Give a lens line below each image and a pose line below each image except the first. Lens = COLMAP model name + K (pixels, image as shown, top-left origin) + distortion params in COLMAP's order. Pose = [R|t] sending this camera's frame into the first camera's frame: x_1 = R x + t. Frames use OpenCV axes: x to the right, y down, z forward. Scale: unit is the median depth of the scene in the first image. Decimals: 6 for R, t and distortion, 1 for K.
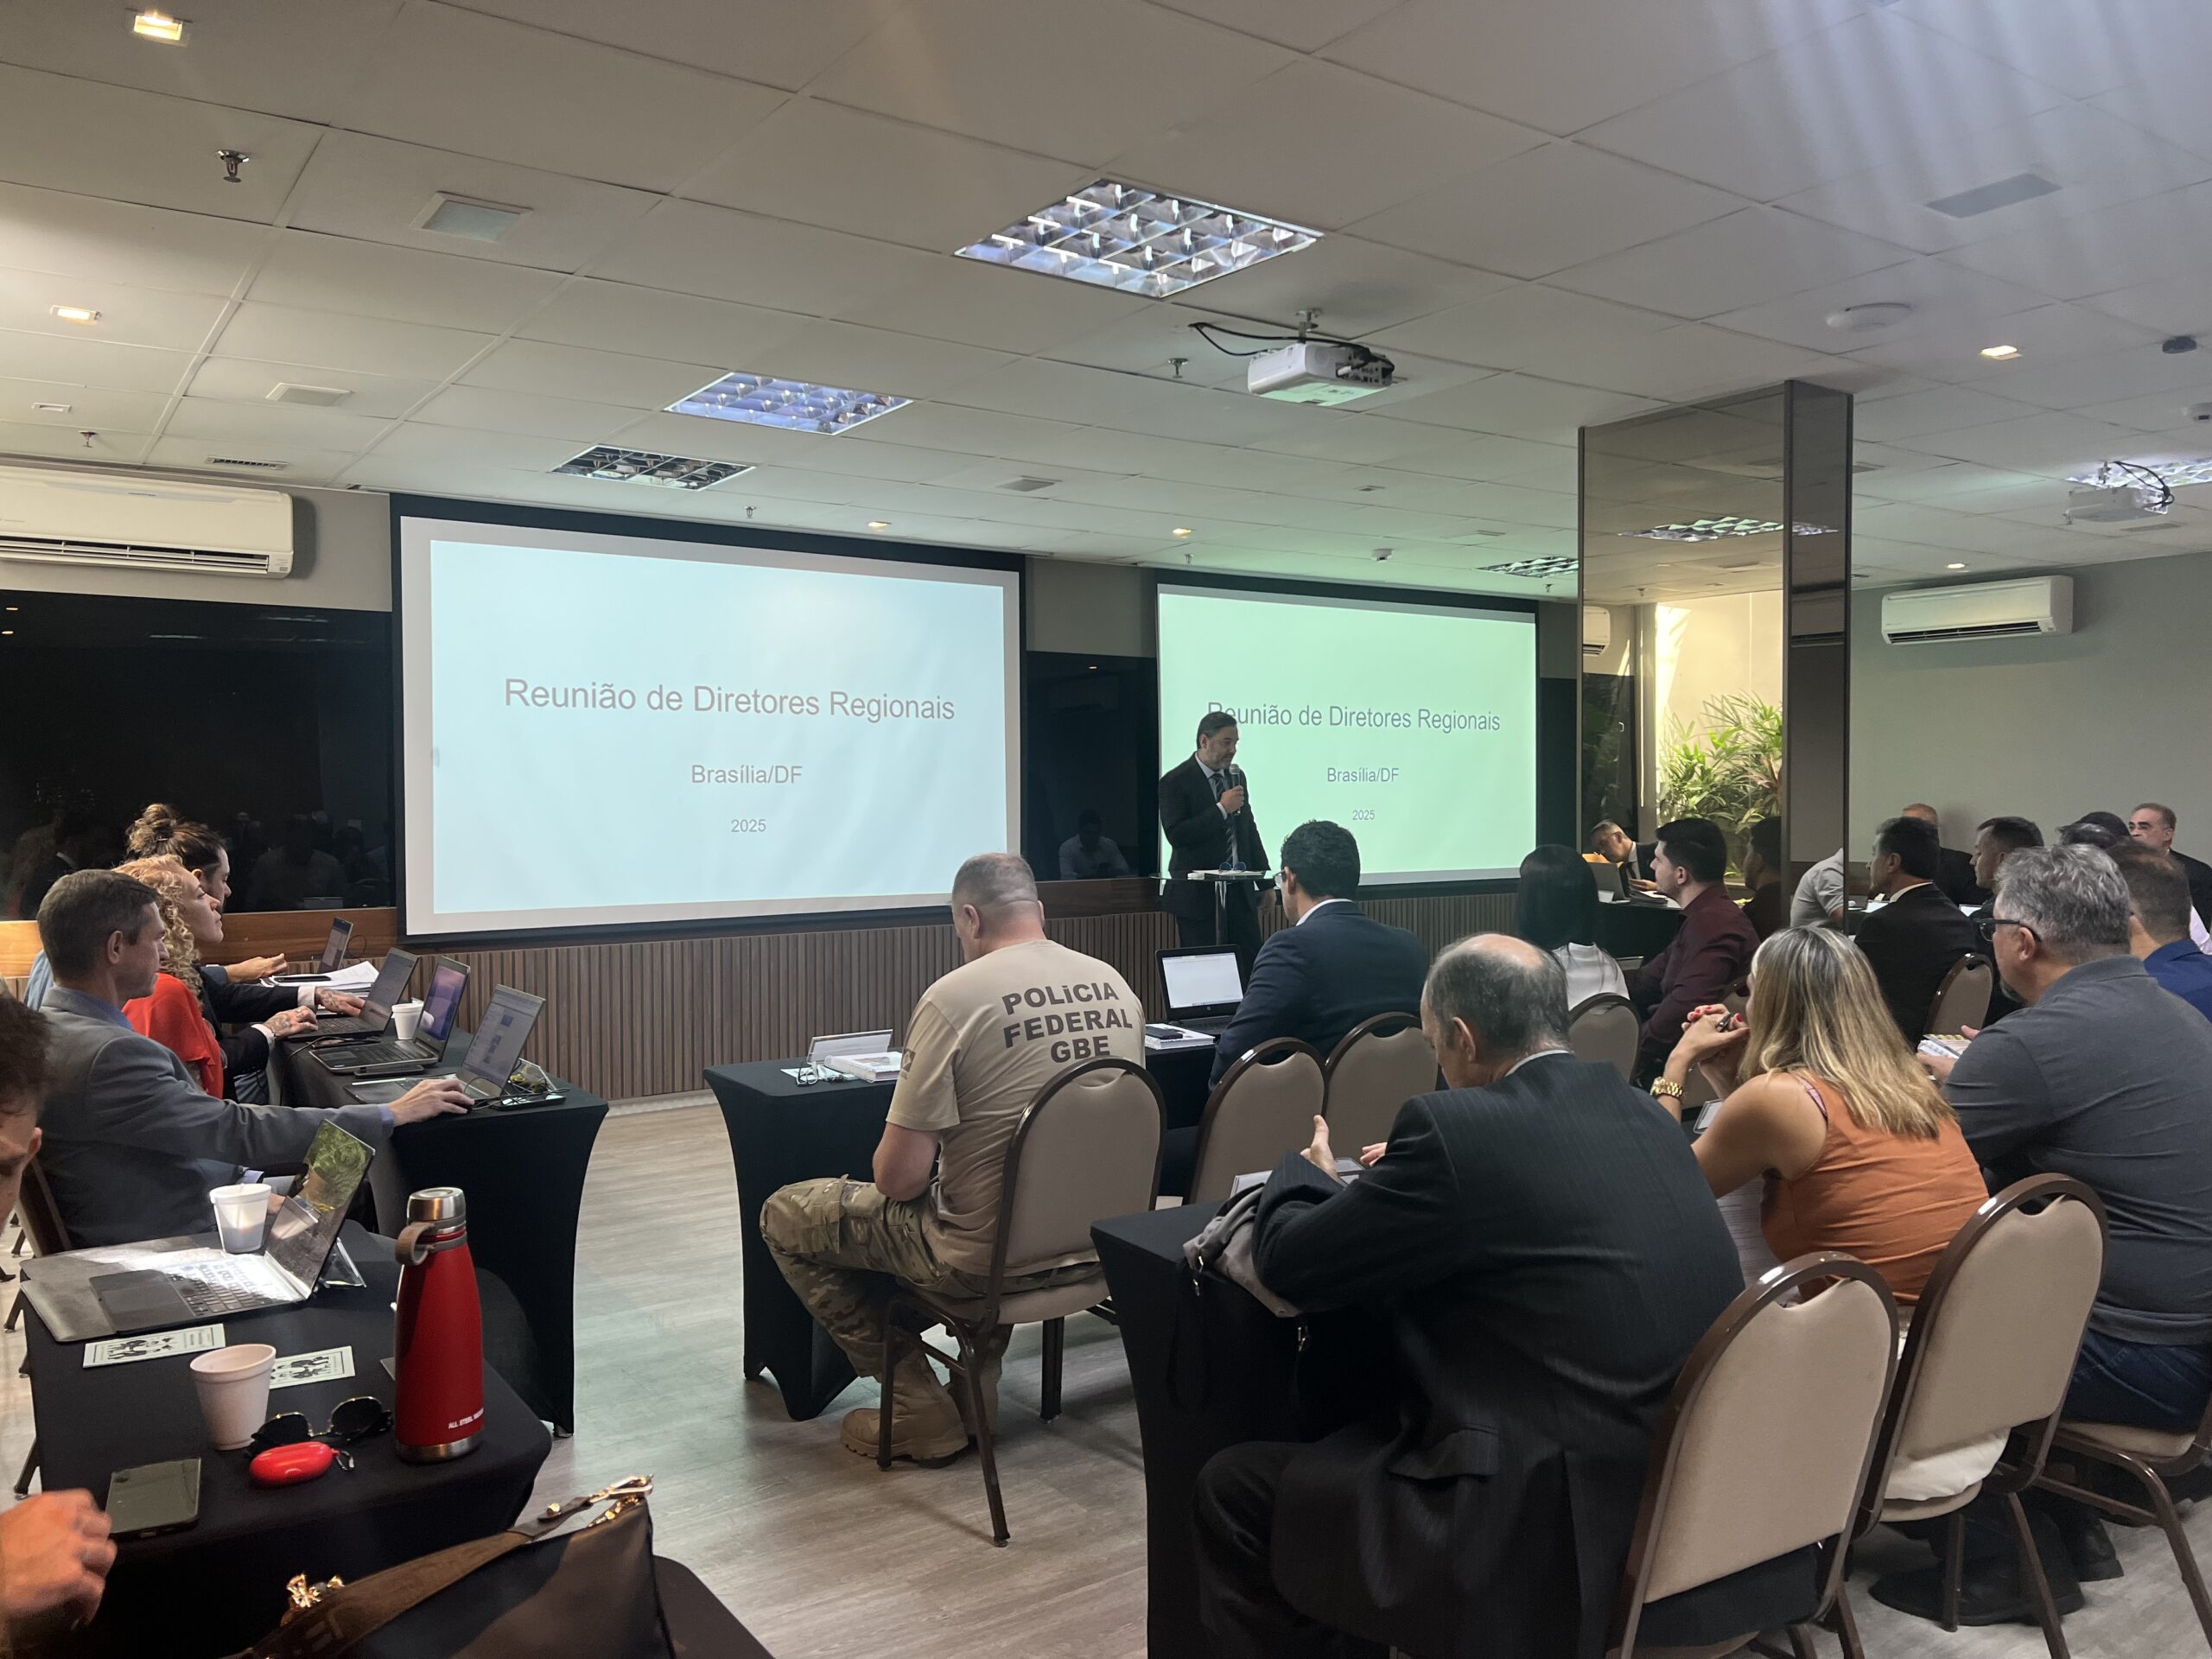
lens RADIAL K [[1668.4, 0, 1126.0], [0, 1668.4, 817.6], [0, 0, 1]] dist [0.068804, -0.100386]
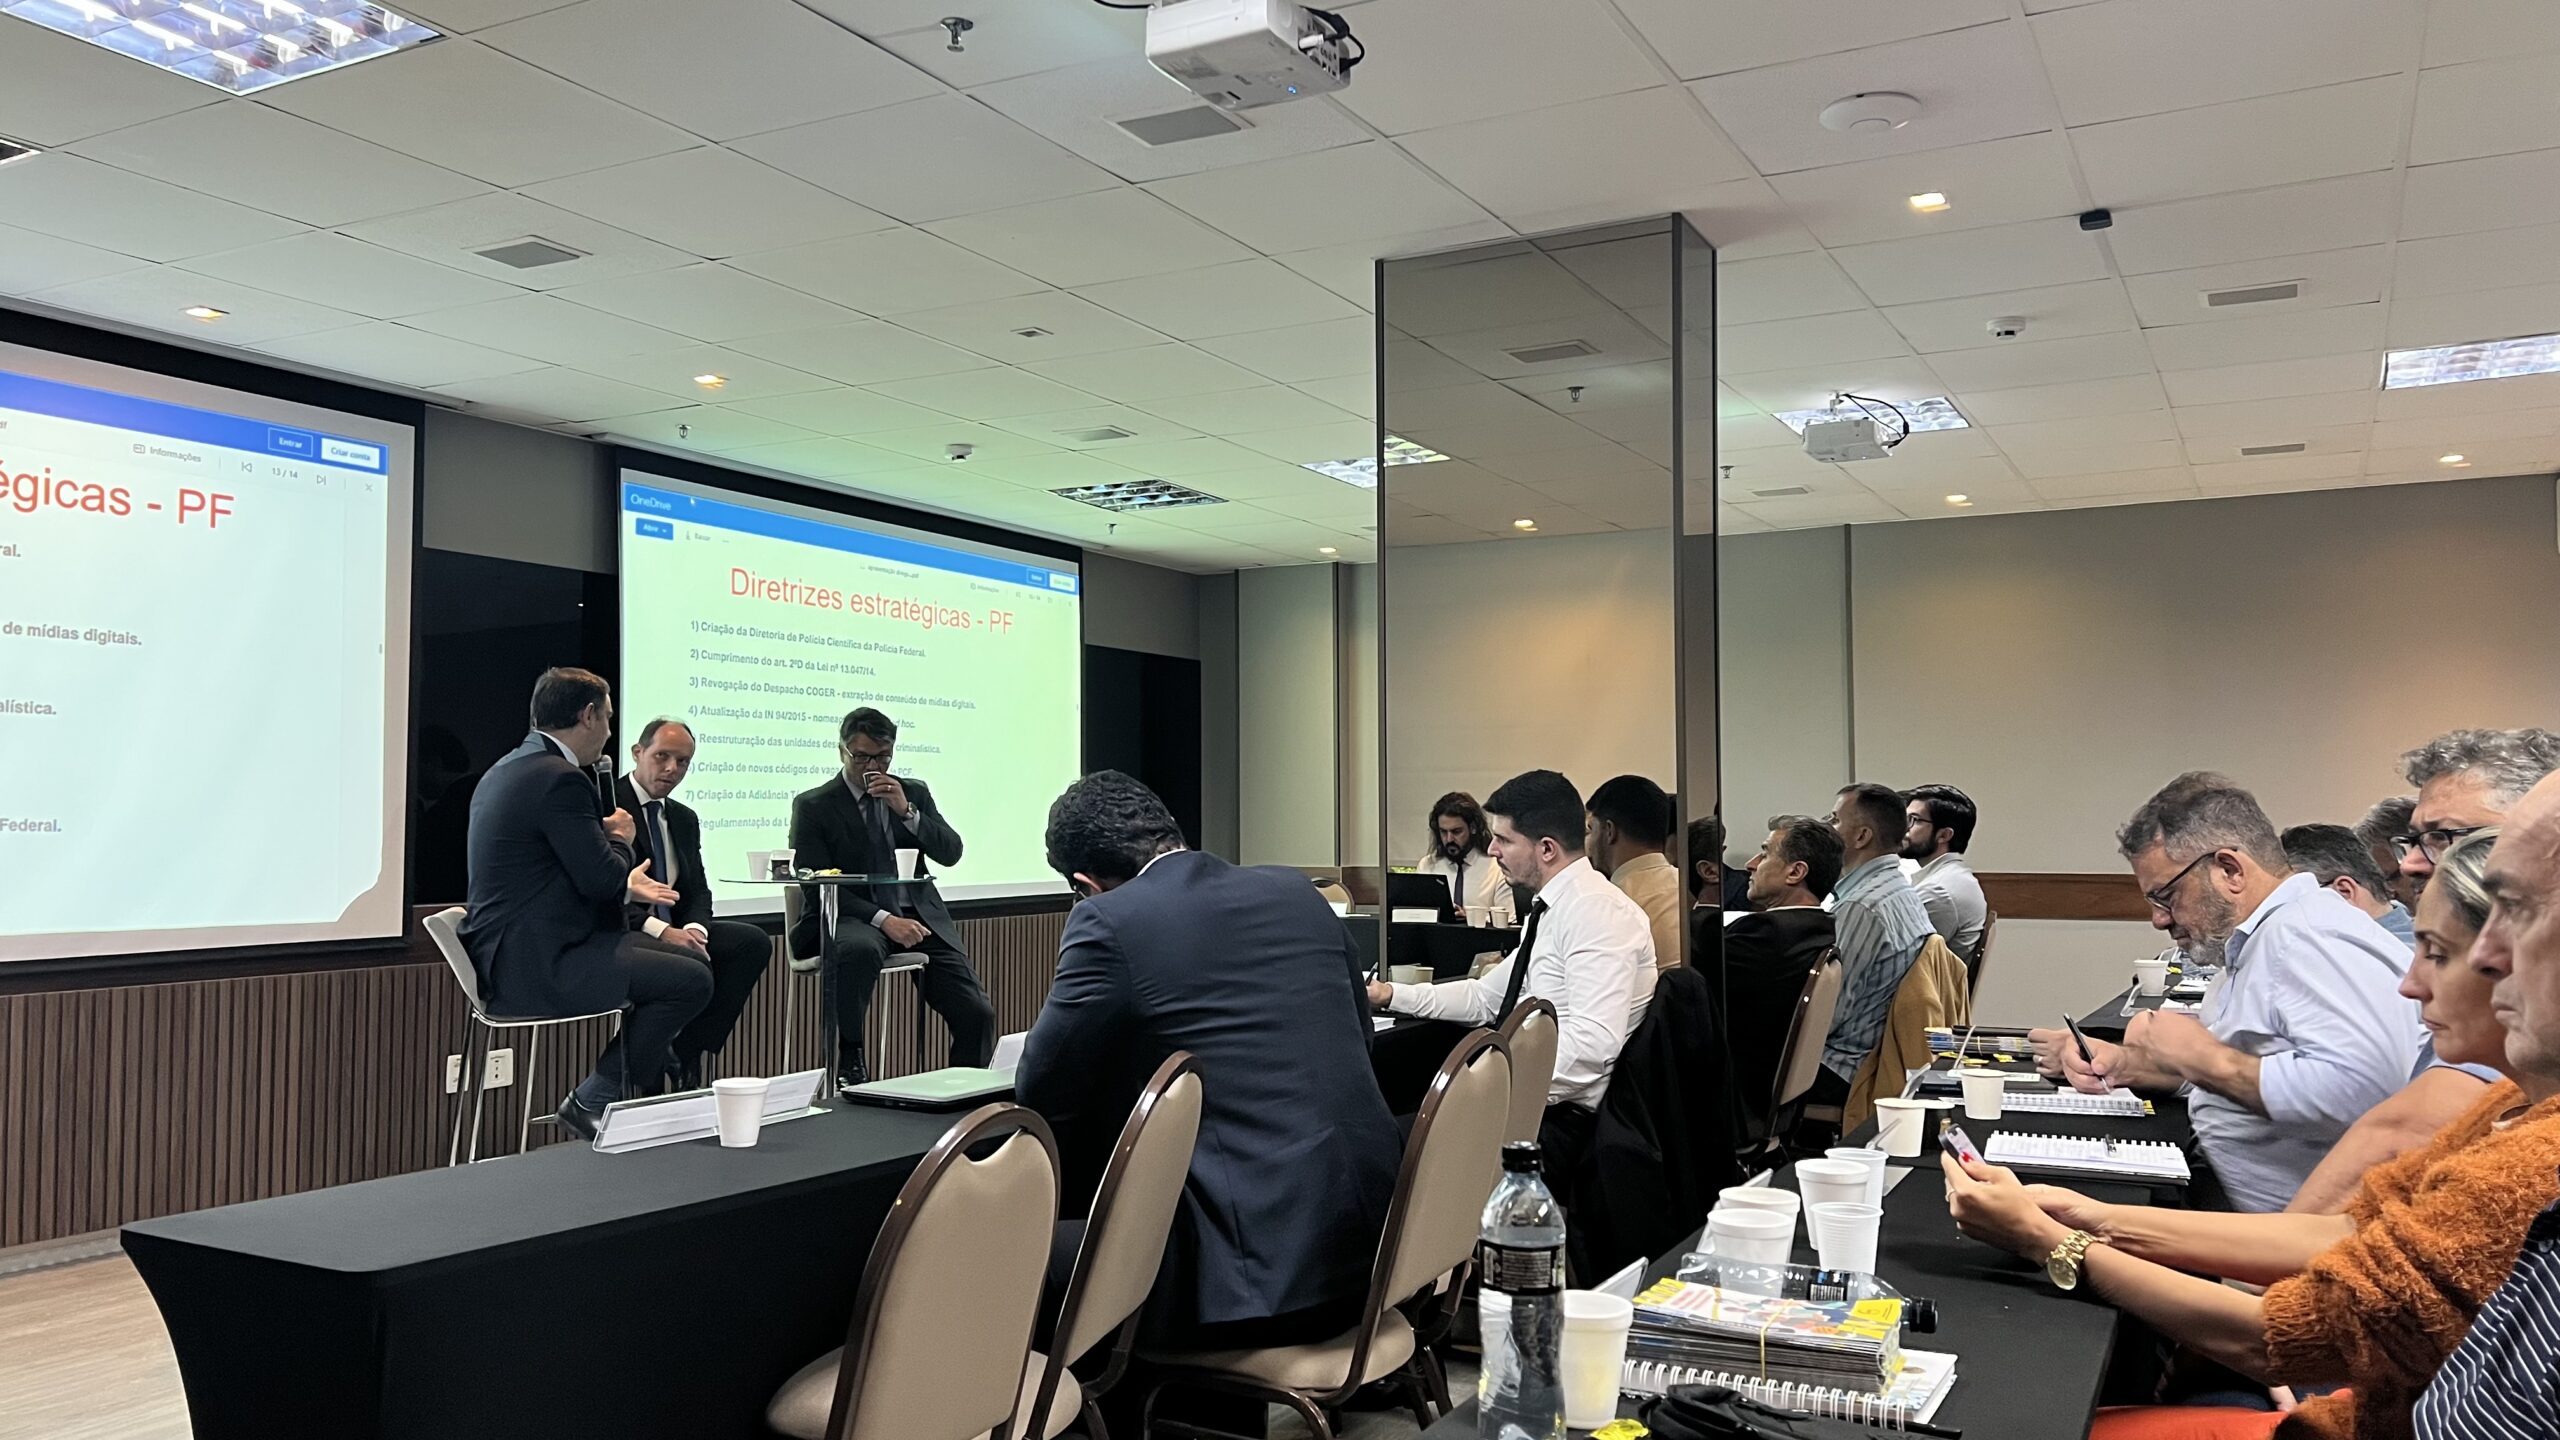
lens RADIAL K [[1951.4, 0, 1280.0], [0, 1951.4, 720.0], [0, 0, 1]] dist [0.066159, -0.088424]
pose [[0.893547, 0.026466, 0.448189, -0.150221], [0.005928, 0.997479, -0.070721, 0.033555], [-0.448931, 0.065849, 0.891137, 0.245898]]
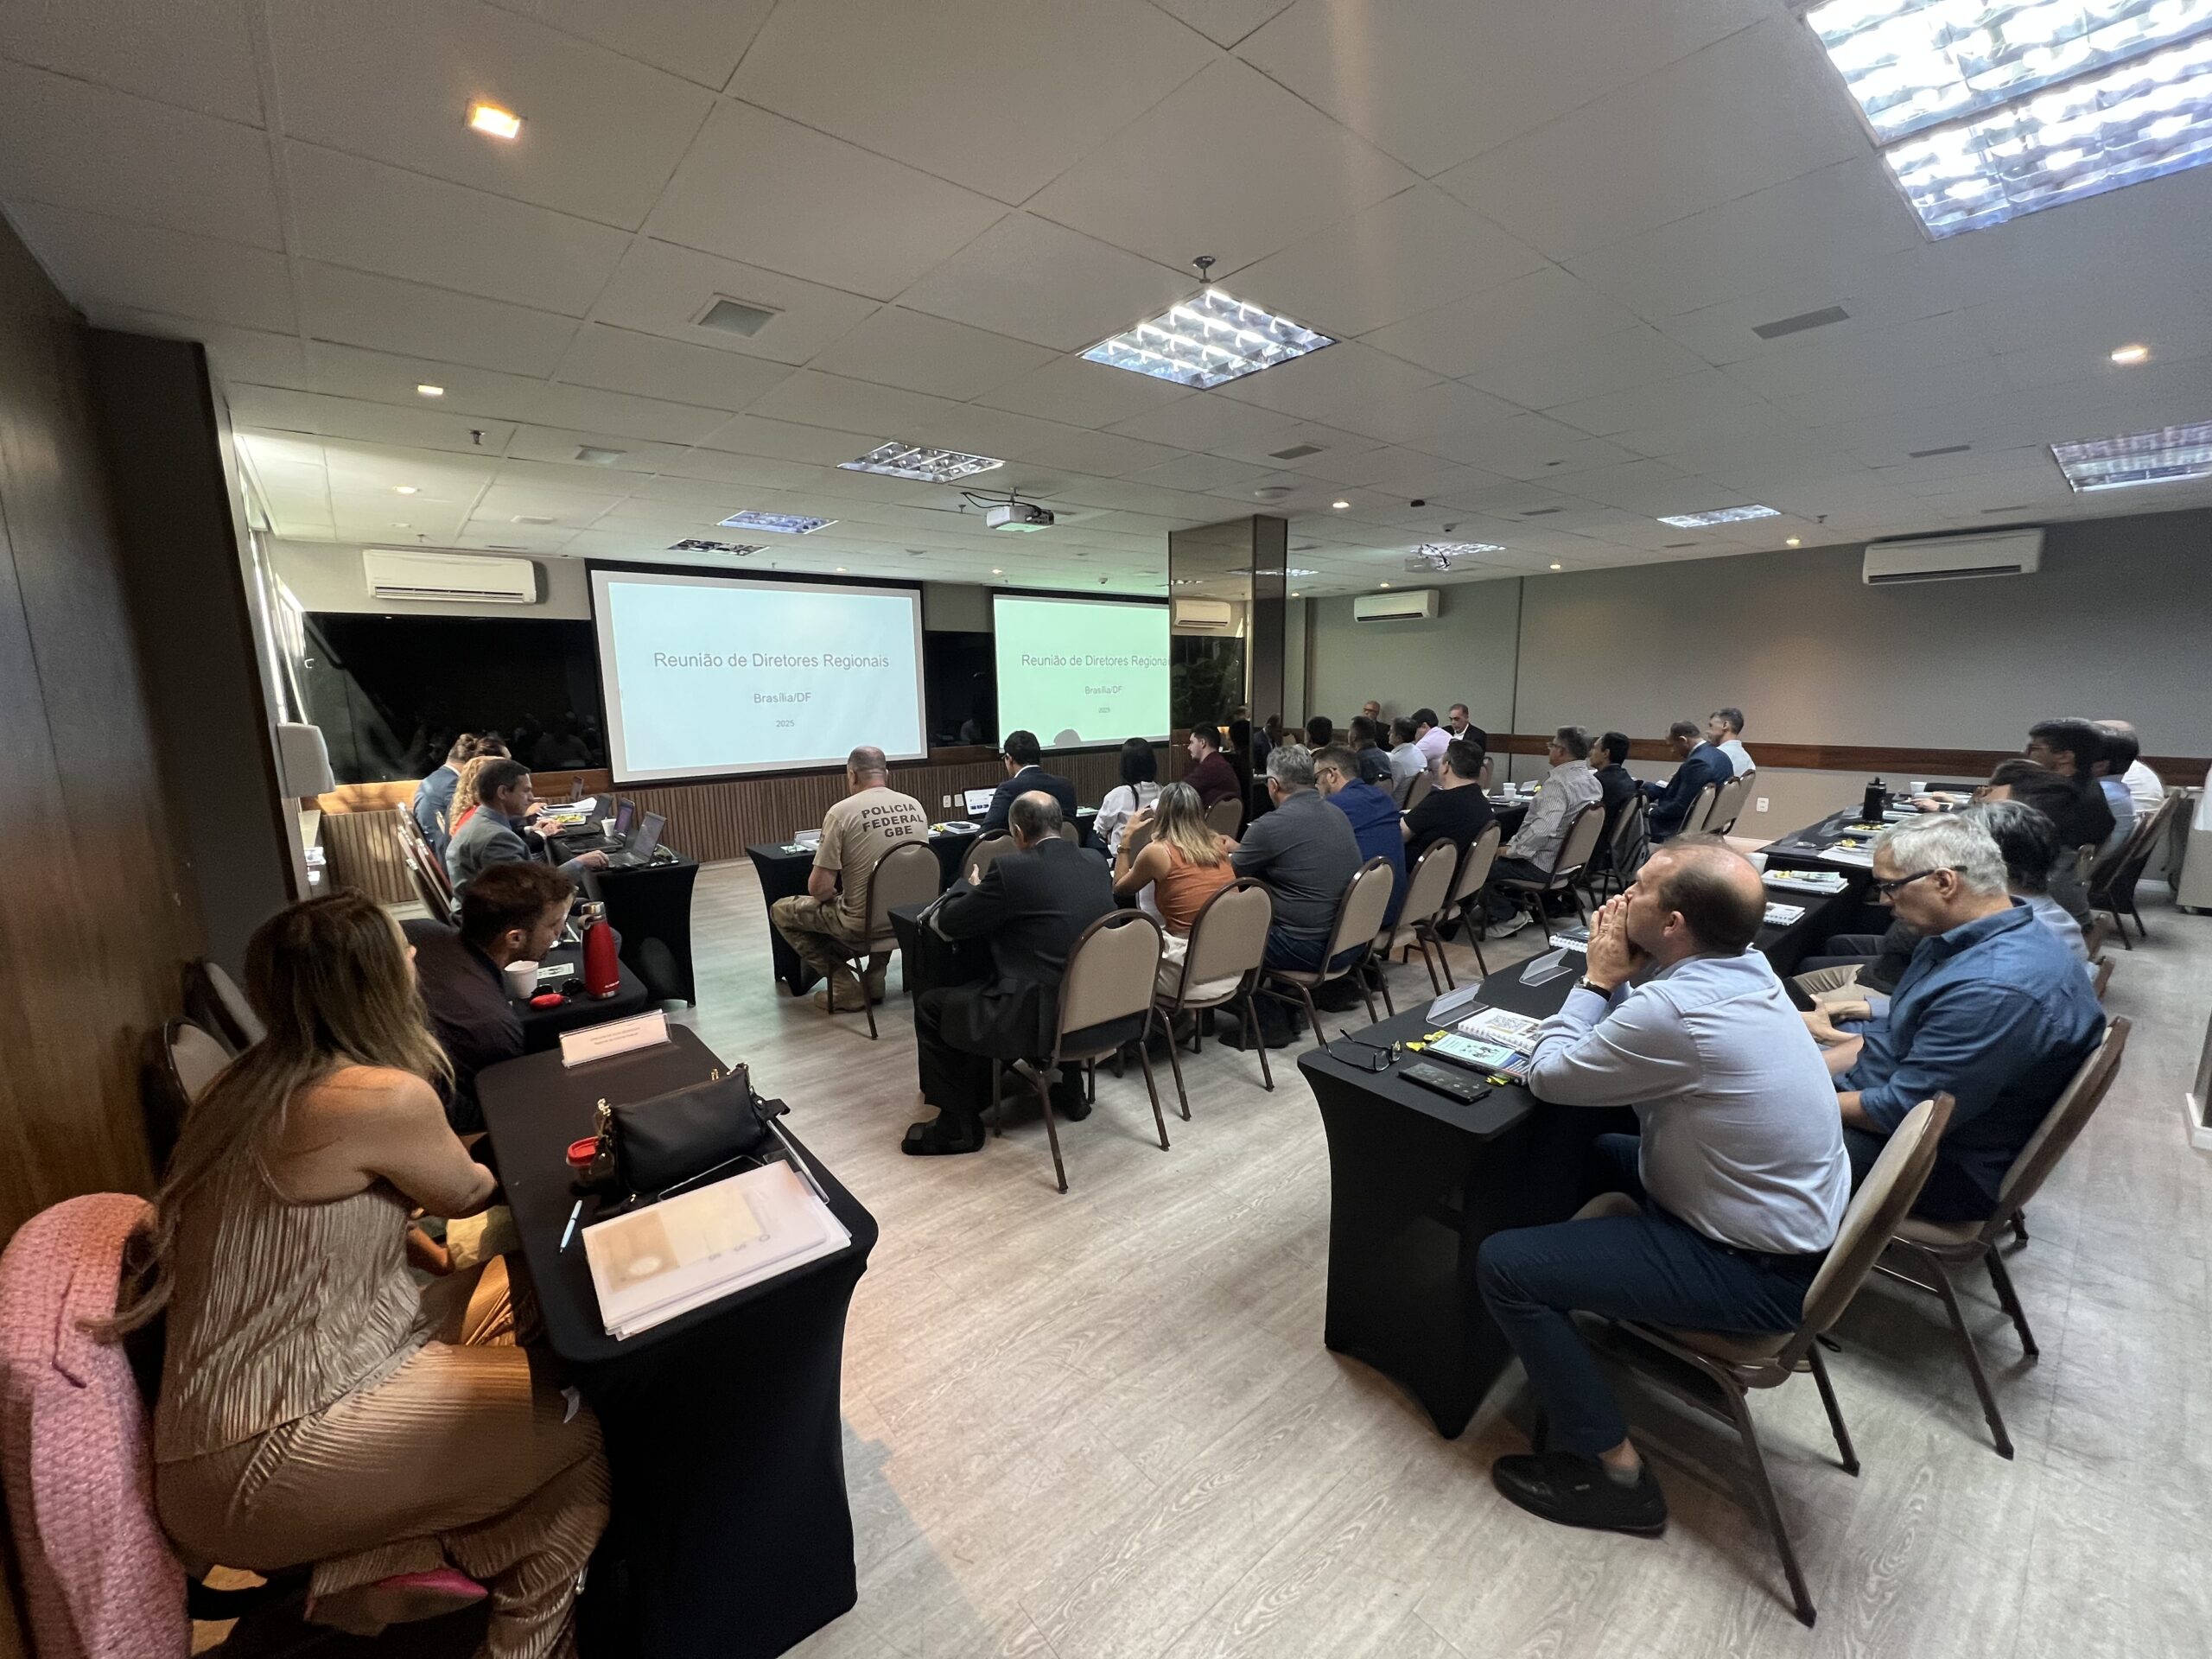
lens RADIAL K [[891.0, 0, 1106.0], [0, 891.0, 829.5], [0, 0, 1]] dist [-0.008771, 0.000128]
pose [[0.996317, -0.025228, 0.081949, 0.088601], [0.012957, 0.989058, 0.146959, -0.027829], [-0.084760, -0.145356, 0.985742, -0.135521]]
